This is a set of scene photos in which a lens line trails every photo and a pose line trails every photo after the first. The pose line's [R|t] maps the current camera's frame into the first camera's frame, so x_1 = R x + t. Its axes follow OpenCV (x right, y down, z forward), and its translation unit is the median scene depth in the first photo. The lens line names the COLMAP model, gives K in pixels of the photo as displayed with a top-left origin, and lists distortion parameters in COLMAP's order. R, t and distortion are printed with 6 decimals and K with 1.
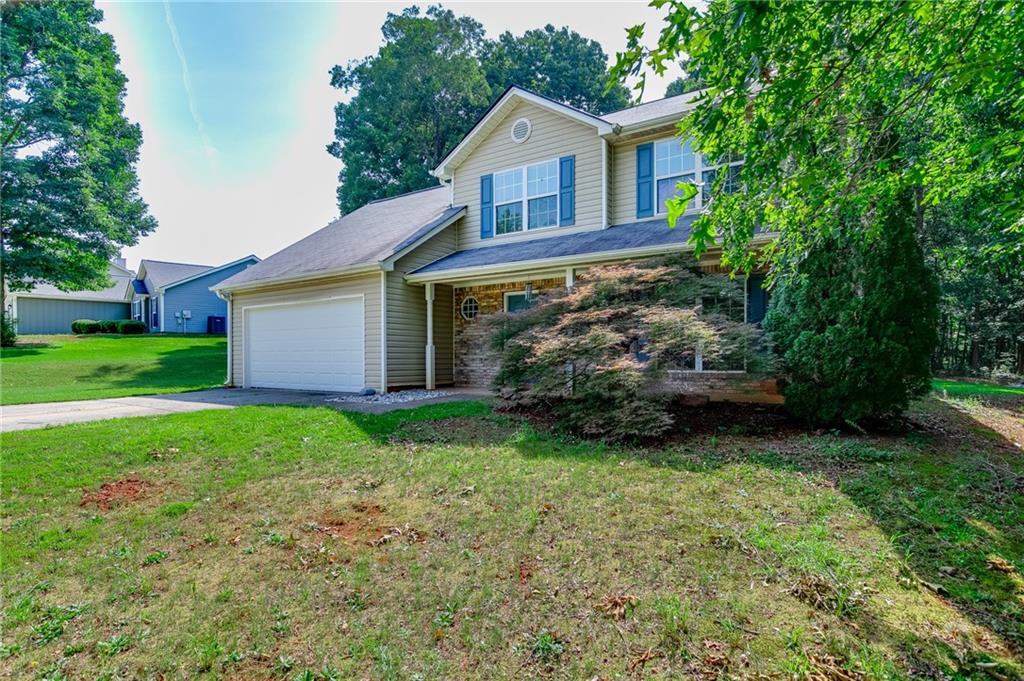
lens RADIAL K [[574.0, 0, 509.9], [0, 574.0, 358.2], [0, 0, 1]] dist [-0.002016, -0.000101]
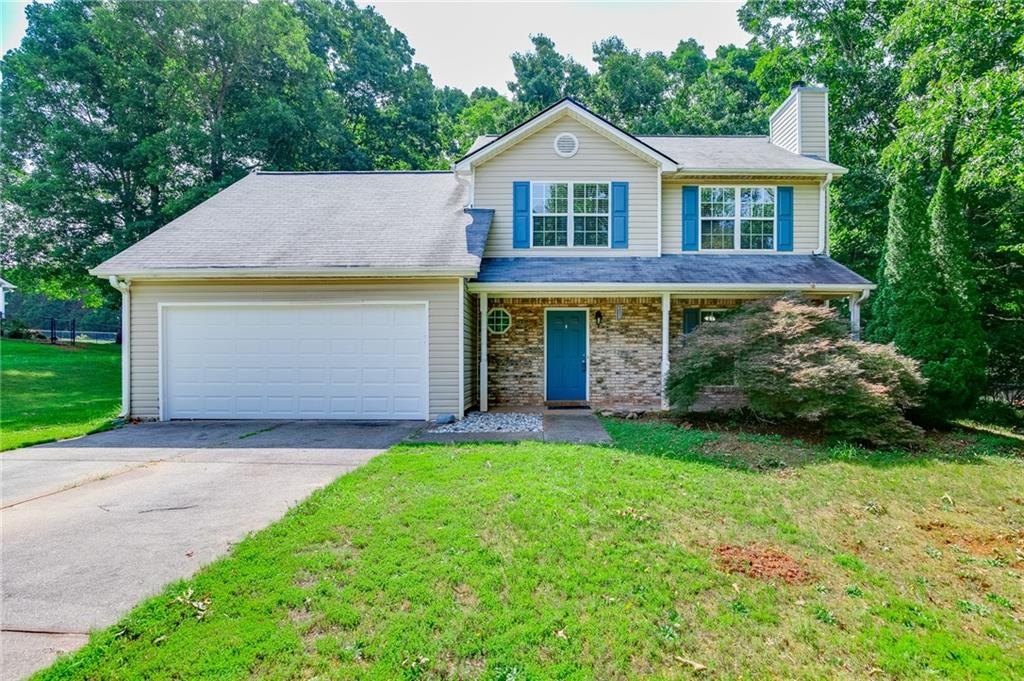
lens RADIAL K [[596.0, 0, 513.2], [0, 596.0, 357.6], [0, 0, 1]] dist [-0.002051, -0.000278]
pose [[0.816773, 0.002611, 0.576953, -0.621006], [-0.002157, 0.999997, -0.001472, -0.027543], [-0.576955, -0.000042, 0.816776, 0.206754]]
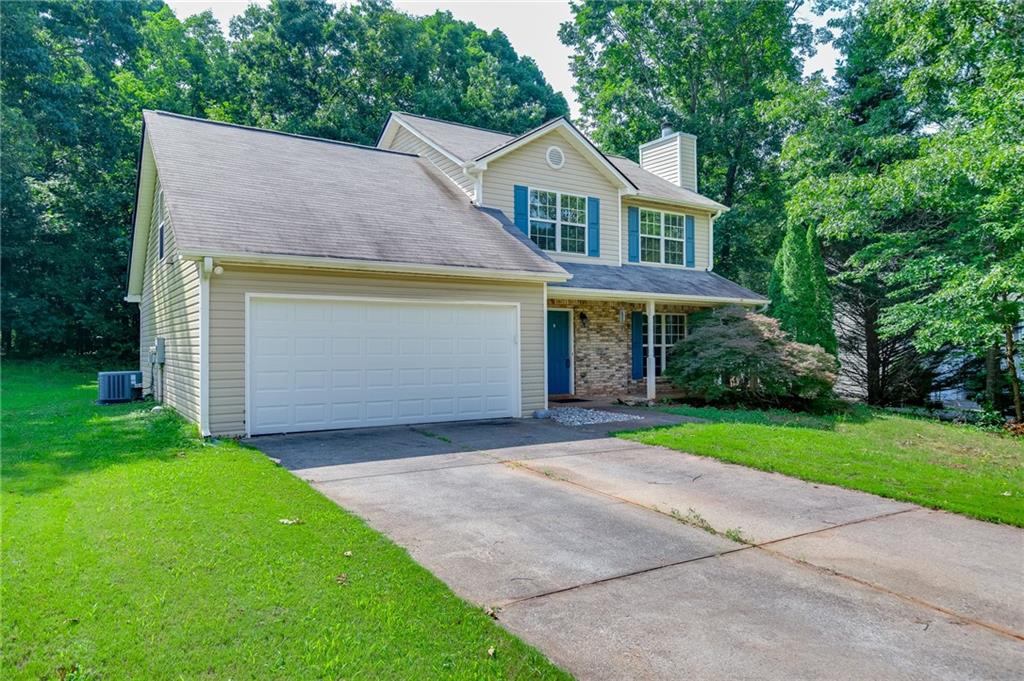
lens RADIAL K [[695.2, 0, 512.0], [0, 695.2, 340.5], [0, 0, 1]] dist [0.005047, 0.000737]
pose [[0.360168, 0.010071, 0.932833, -1.163701], [0.004068, 0.999915, -0.012366, -0.039589], [-0.932879, 0.008249, 0.360096, 0.589156]]
